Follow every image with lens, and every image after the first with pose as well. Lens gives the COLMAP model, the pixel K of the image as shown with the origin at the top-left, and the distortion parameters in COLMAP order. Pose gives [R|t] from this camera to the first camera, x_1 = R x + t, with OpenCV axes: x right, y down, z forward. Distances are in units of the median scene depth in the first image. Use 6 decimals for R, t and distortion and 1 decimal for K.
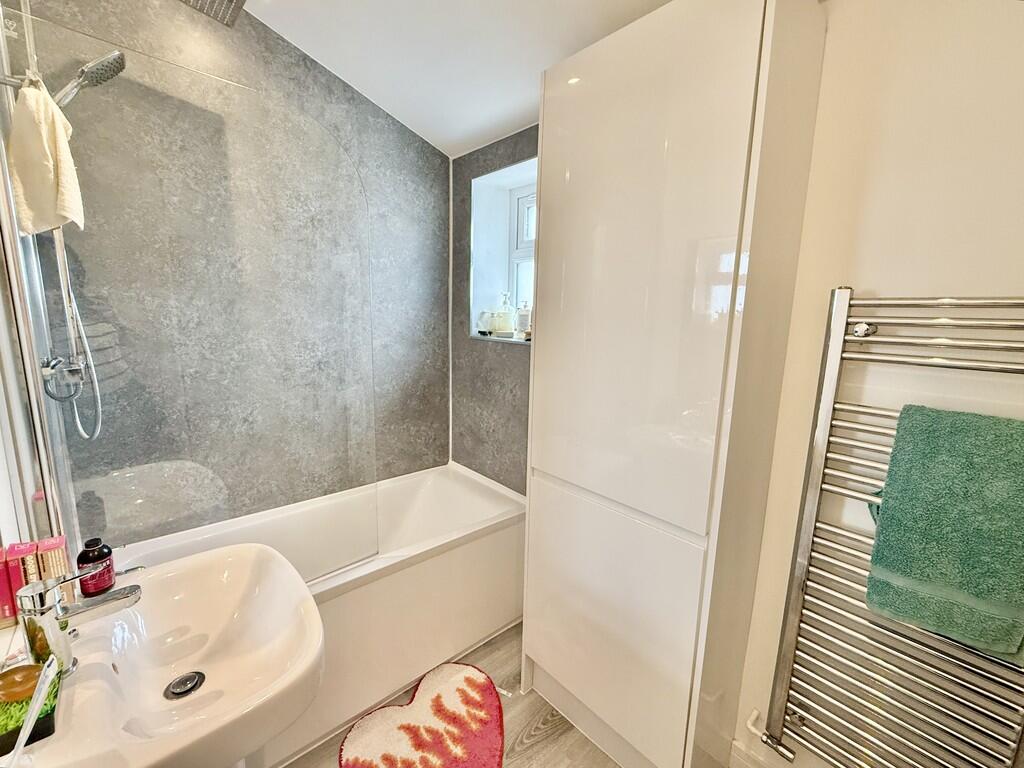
lens RADIAL K [[440.1, 0, 515.6], [0, 440.1, 385.0], [0, 0, 1]] dist [0.001740, 0.000282]
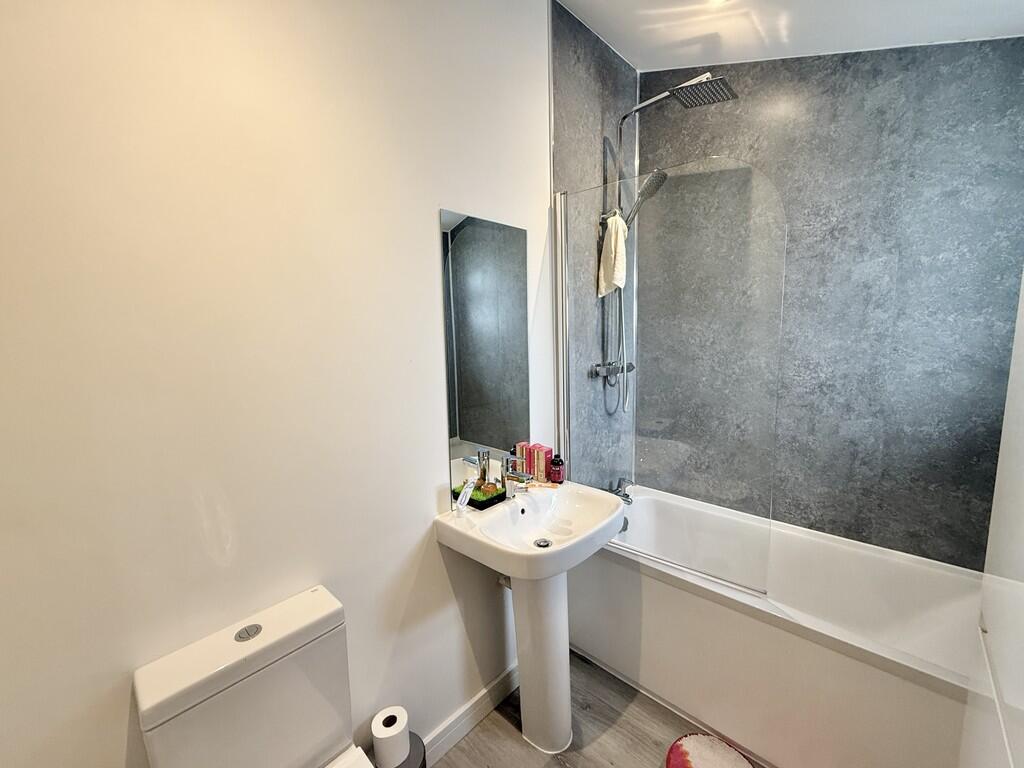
lens RADIAL K [[440.1, 0, 515.6], [0, 440.1, 385.0], [0, 0, 1]] dist [0.001740, 0.000282]
pose [[0.051496, 0.102649, -0.993384, 0.469857], [-0.133087, 0.986537, 0.095042, -0.057256], [0.989766, 0.127312, 0.064464, 0.333118]]
